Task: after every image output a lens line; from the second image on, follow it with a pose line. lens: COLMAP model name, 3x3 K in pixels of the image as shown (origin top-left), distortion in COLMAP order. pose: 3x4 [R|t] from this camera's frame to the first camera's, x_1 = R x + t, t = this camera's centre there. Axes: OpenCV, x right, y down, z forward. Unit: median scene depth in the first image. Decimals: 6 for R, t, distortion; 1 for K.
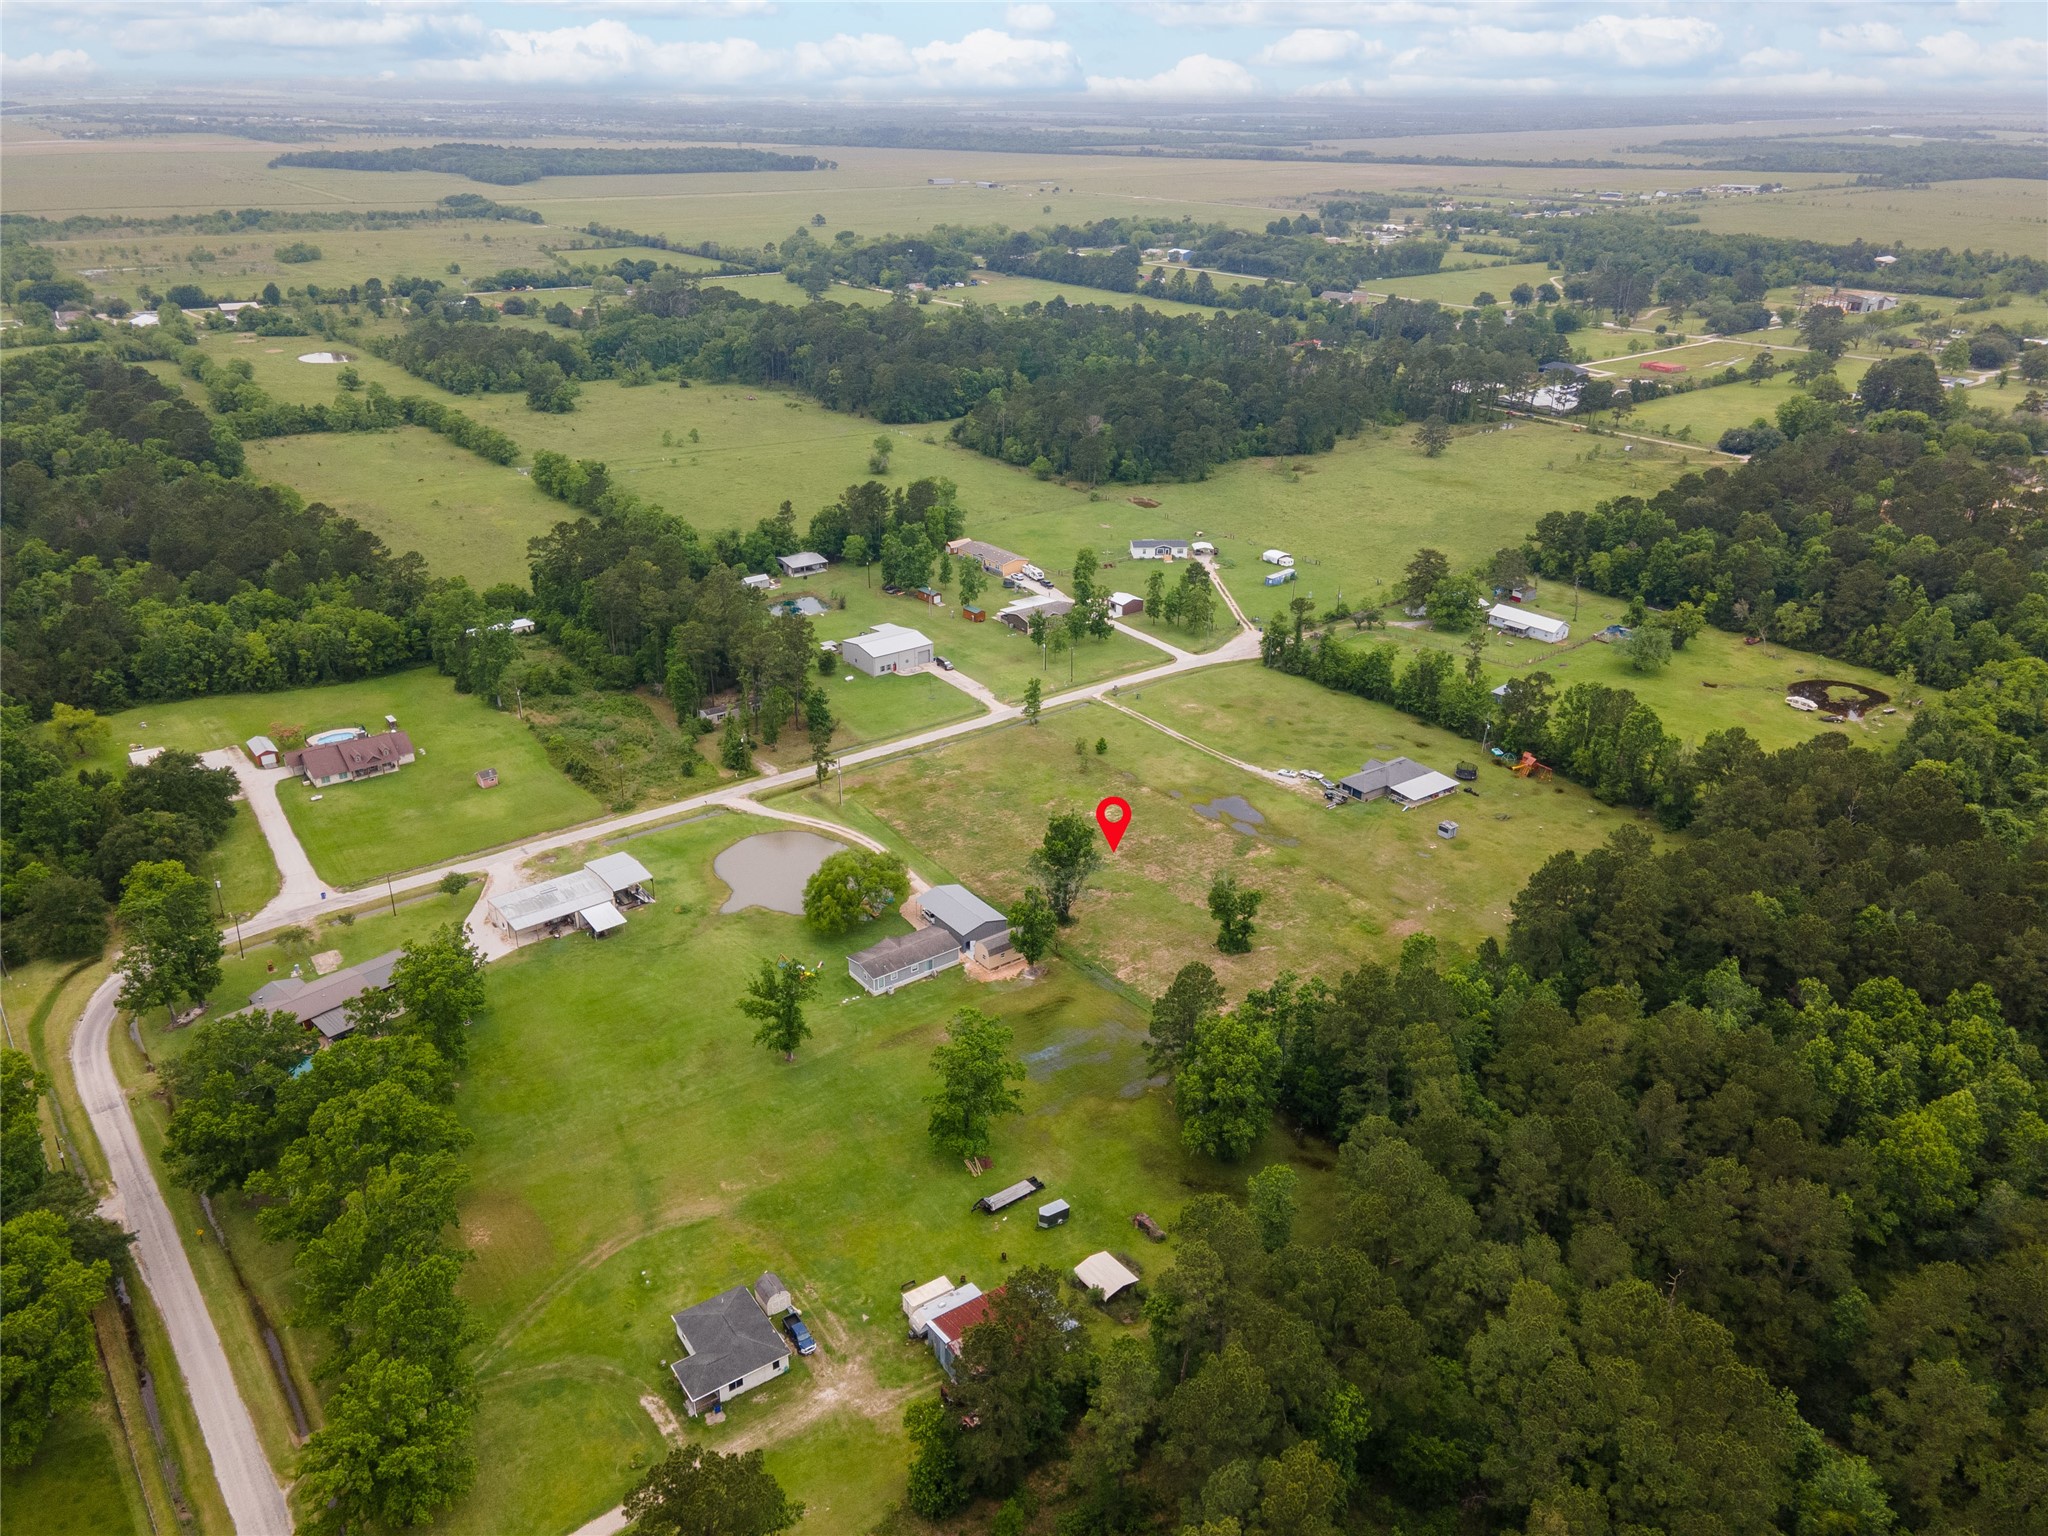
lens RADIAL K [[1487.2, 0, 1018.4], [0, 1487.2, 774.6], [0, 0, 1]] dist [0.035305, 0.023703]
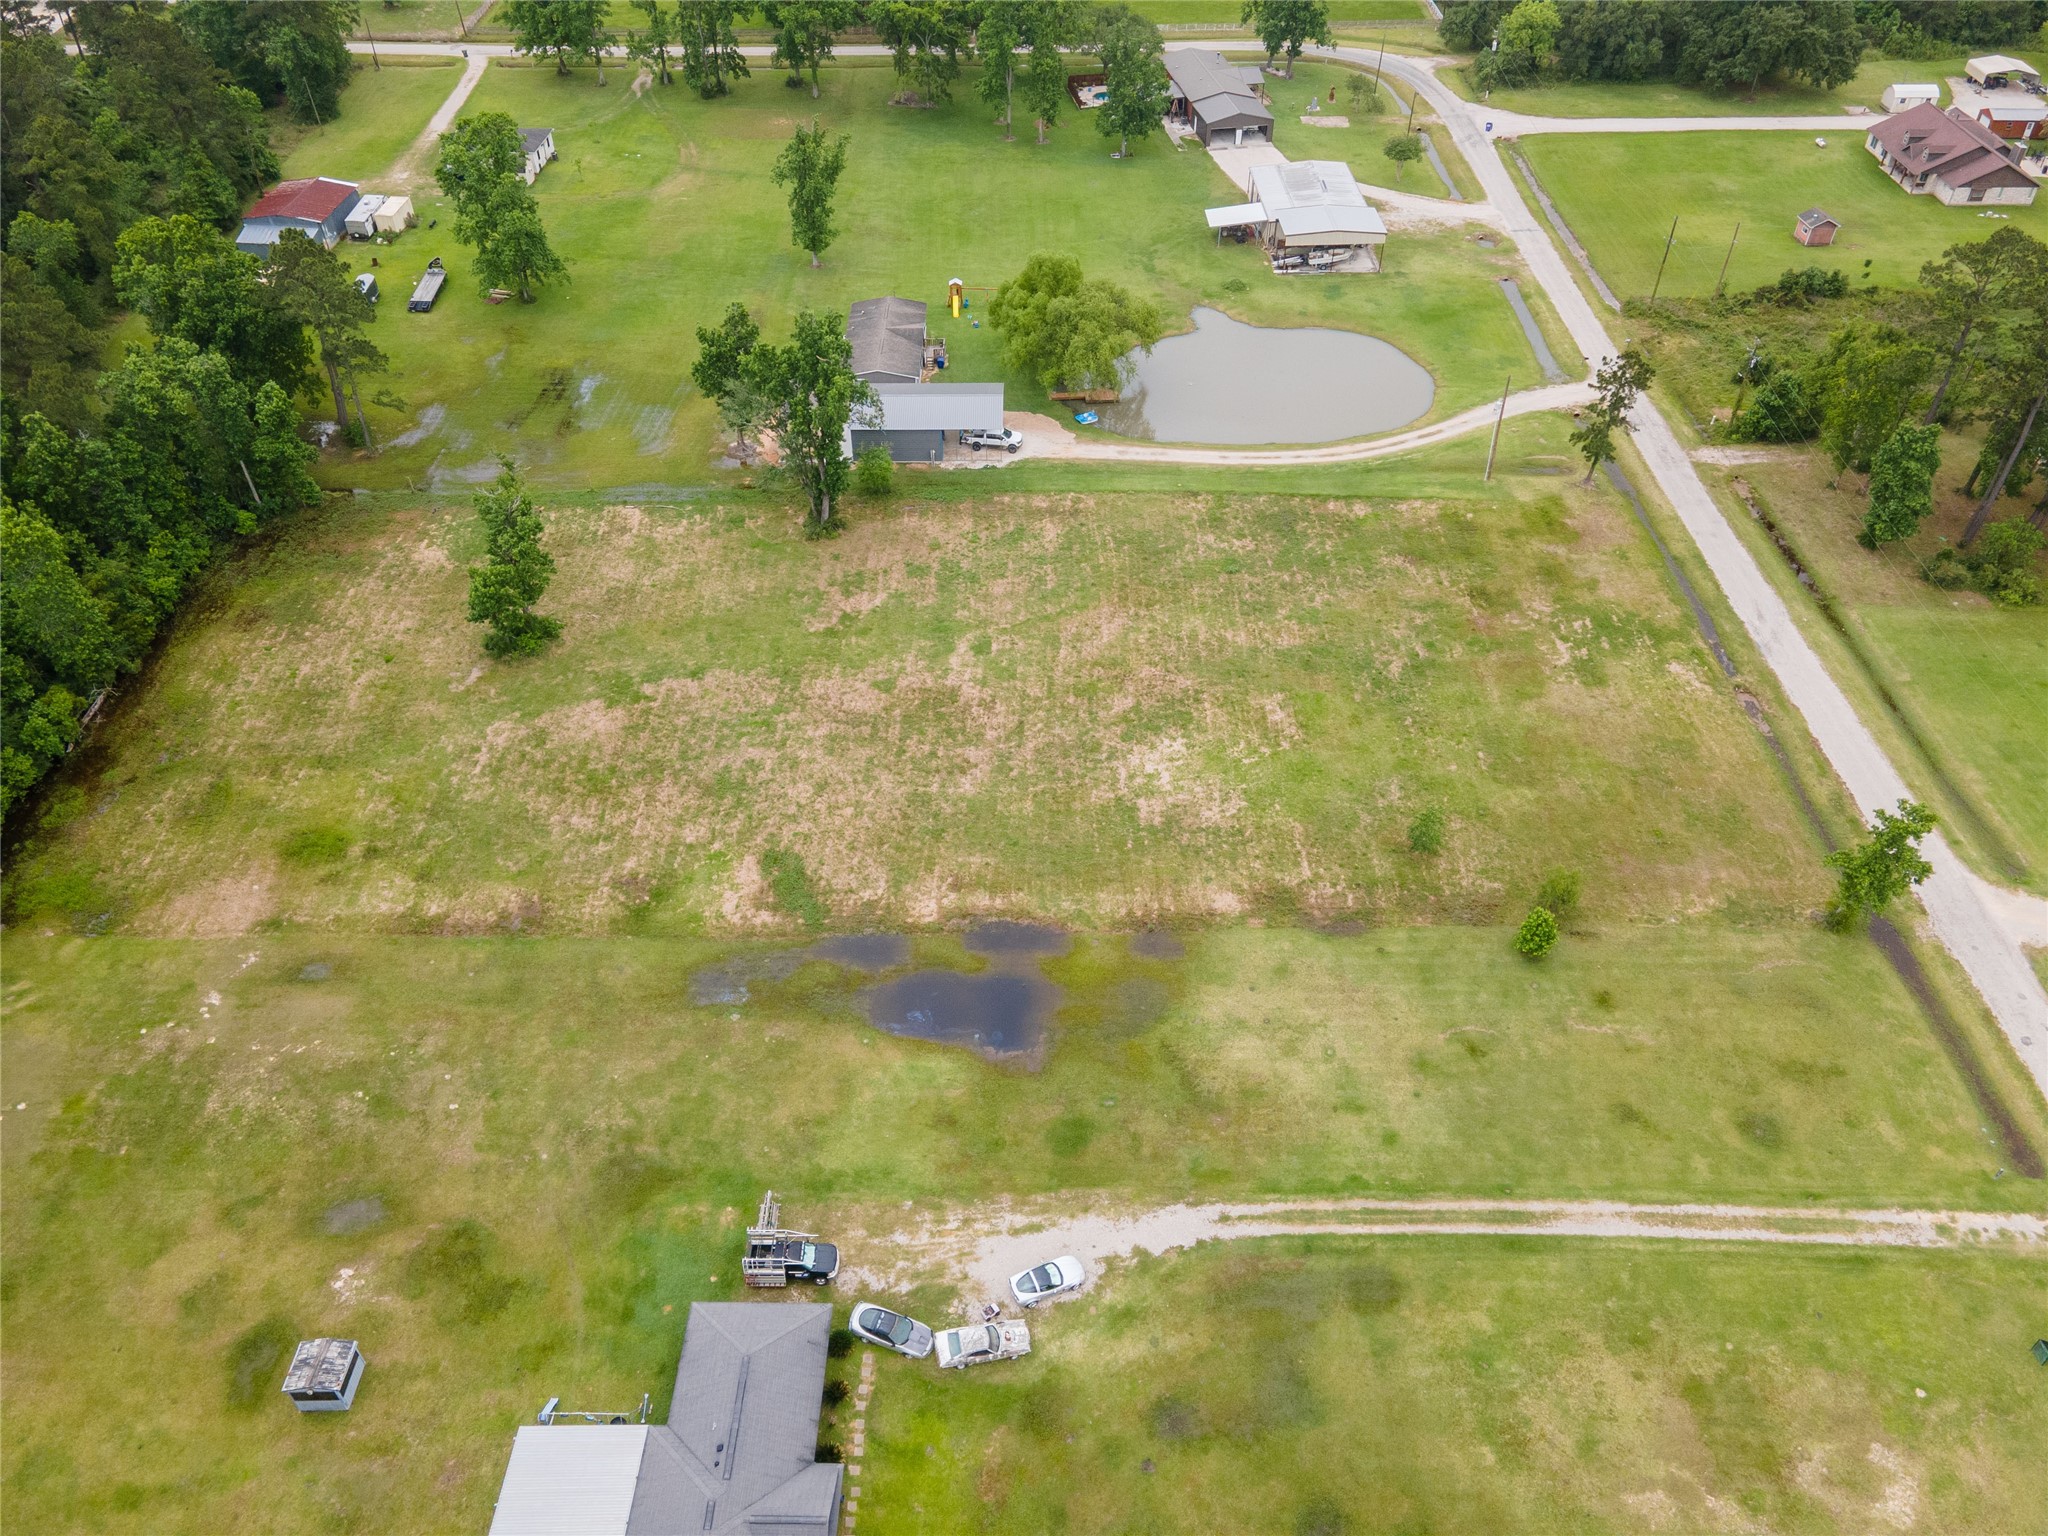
lens RADIAL K [[1487.2, 0, 1018.4], [0, 1487.2, 774.6], [0, 0, 1]] dist [0.035305, 0.023703]
pose [[-0.601809, 0.534327, -0.593567, 0.250879], [-0.336068, 0.504787, 0.795141, -0.215210], [0.724489, 0.678001, -0.124215, 0.835885]]
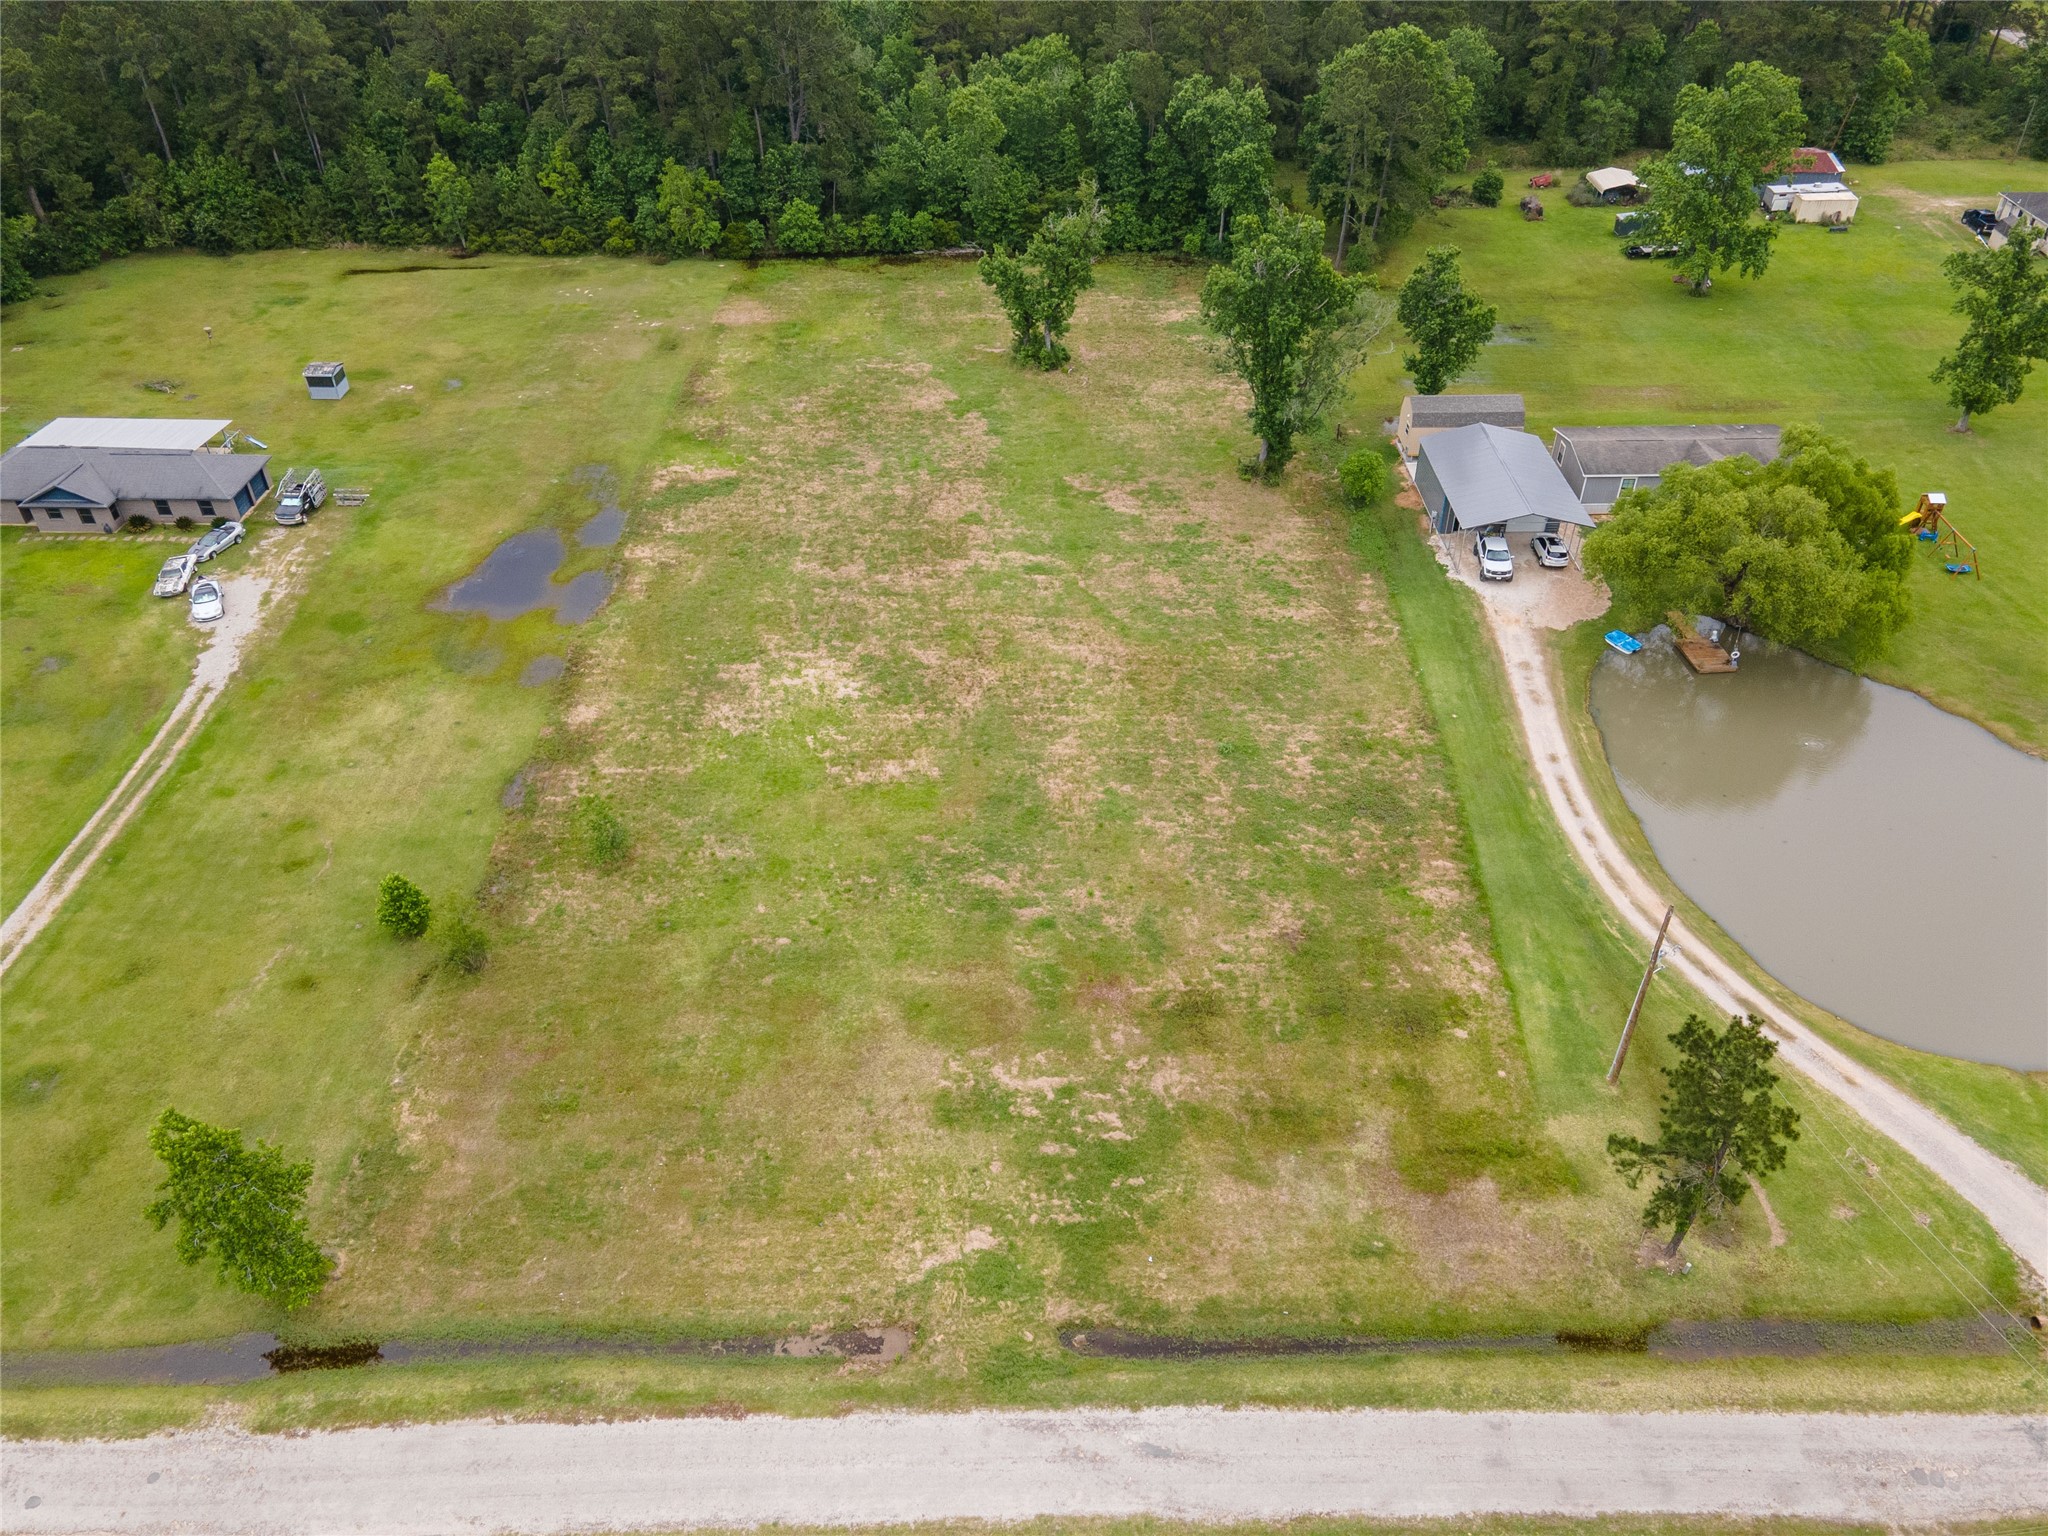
lens RADIAL K [[1487.2, 0, 1018.4], [0, 1487.2, 774.6], [0, 0, 1]] dist [0.035305, 0.023703]
pose [[-0.799987, -0.365572, 0.475792, -0.114309], [0.256127, 0.509032, 0.821758, -0.179006], [-0.542605, 0.779259, -0.313585, 0.894181]]
